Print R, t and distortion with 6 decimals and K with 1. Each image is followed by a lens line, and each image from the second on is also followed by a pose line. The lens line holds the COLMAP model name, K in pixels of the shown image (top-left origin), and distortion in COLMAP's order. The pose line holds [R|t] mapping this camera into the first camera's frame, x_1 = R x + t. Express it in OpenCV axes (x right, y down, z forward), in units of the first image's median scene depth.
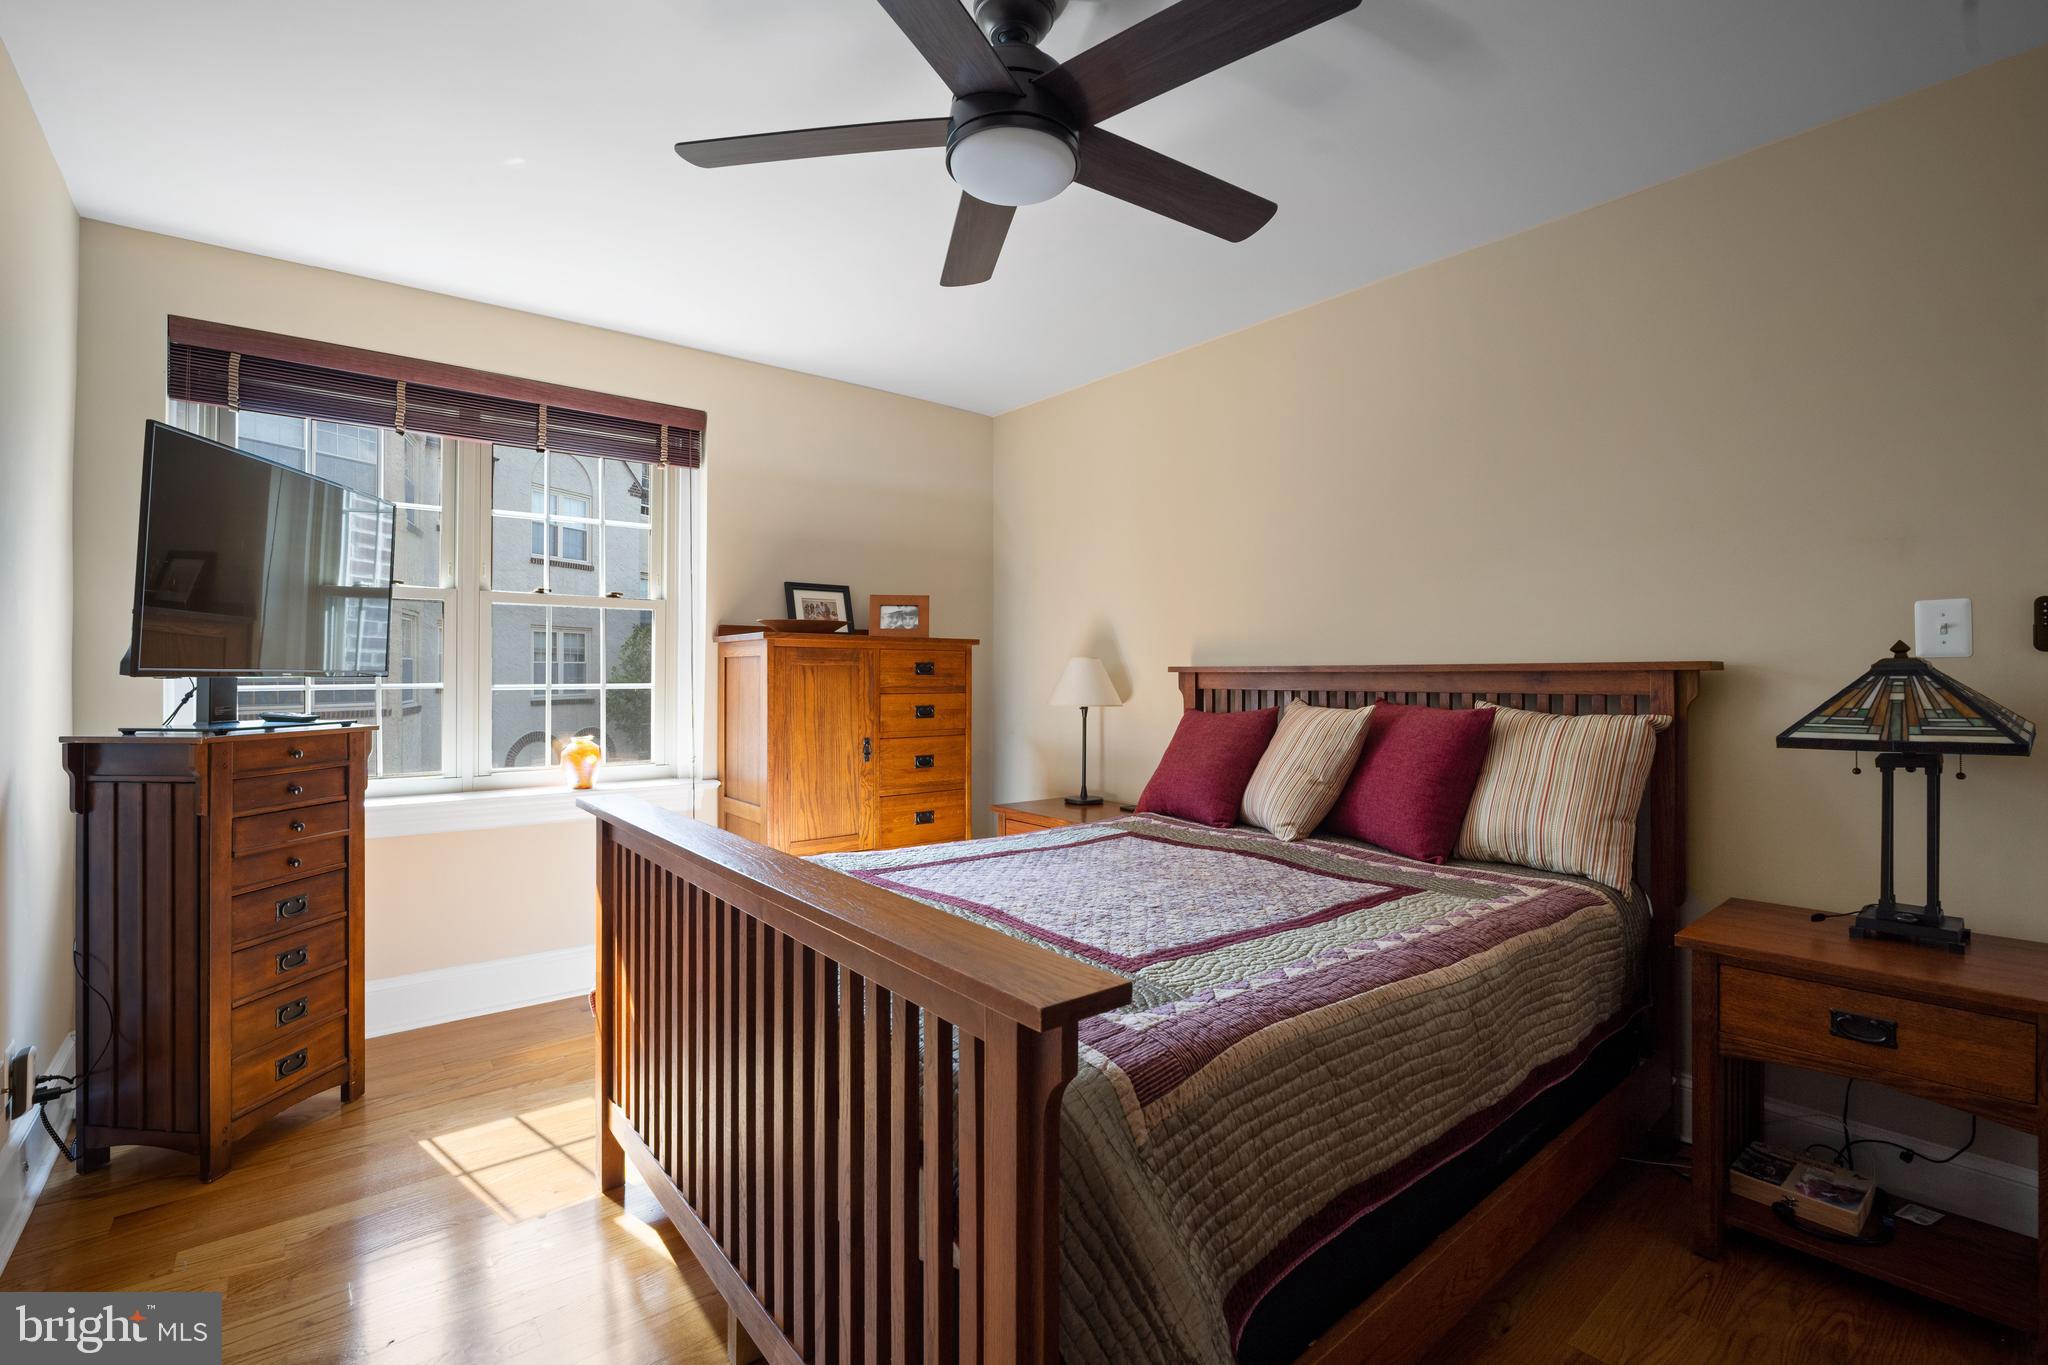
lens RADIAL K [[898.9, 0, 1016.4], [0, 898.9, 665.0], [0, 0, 1]] dist [-0.012419, -0.000273]
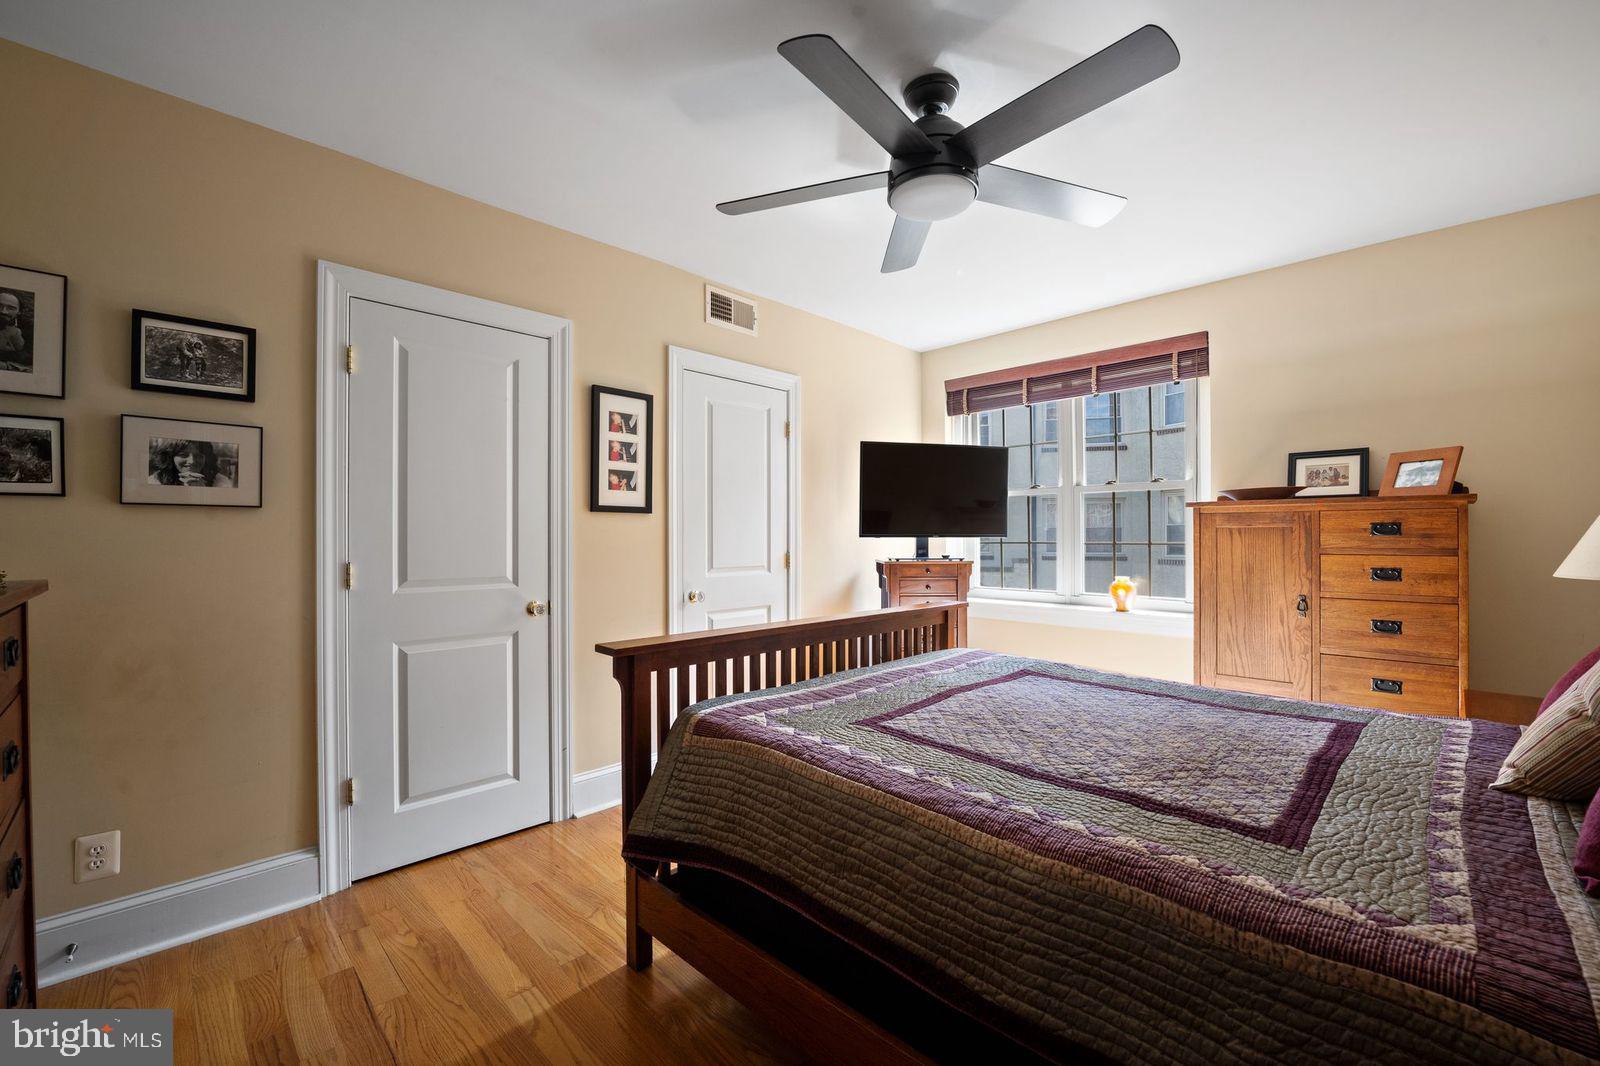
lens RADIAL K [[645.8, 0, 795.0], [0, 645.8, 537.4], [0, 0, 1]] dist [-0.026766, 0.001482]
pose [[0.113136, 0.001405, -0.993578, 0.501711], [0.012111, 0.999923, 0.002793, 0.003522], [0.993506, -0.012350, 0.113111, 0.313623]]
